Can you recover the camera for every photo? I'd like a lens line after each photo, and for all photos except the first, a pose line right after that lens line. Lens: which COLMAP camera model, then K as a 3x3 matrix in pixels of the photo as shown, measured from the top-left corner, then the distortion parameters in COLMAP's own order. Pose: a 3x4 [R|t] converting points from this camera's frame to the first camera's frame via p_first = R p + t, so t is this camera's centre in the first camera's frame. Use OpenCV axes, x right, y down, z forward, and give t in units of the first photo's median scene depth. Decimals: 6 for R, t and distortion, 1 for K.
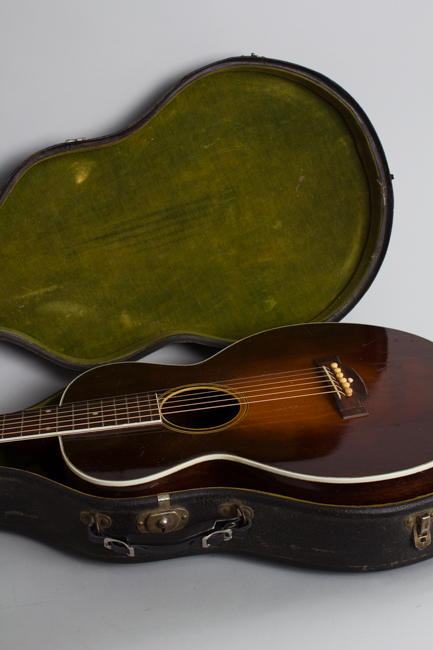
lens RADIAL K [[1020.9, 0, 216.5], [0, 1020.9, 325.0], [0, 0, 1]] dist [-0.022764, -0.018001]
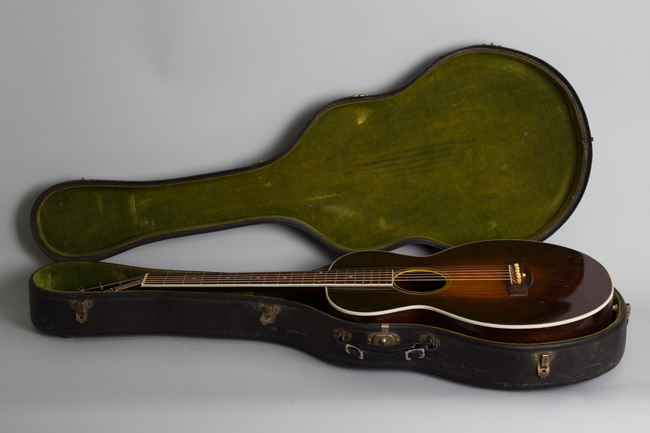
lens RADIAL K [[1366.3, 0, 325.0], [0, 1366.3, 216.5], [0, 0, 1]] dist [-0.012131, -0.024848]
pose [[0.980247, 0.101443, -0.169781, 0.150938], [-0.110275, 0.992953, -0.043401, 0.075062], [0.164182, 0.061266, 0.984526, -0.853384]]
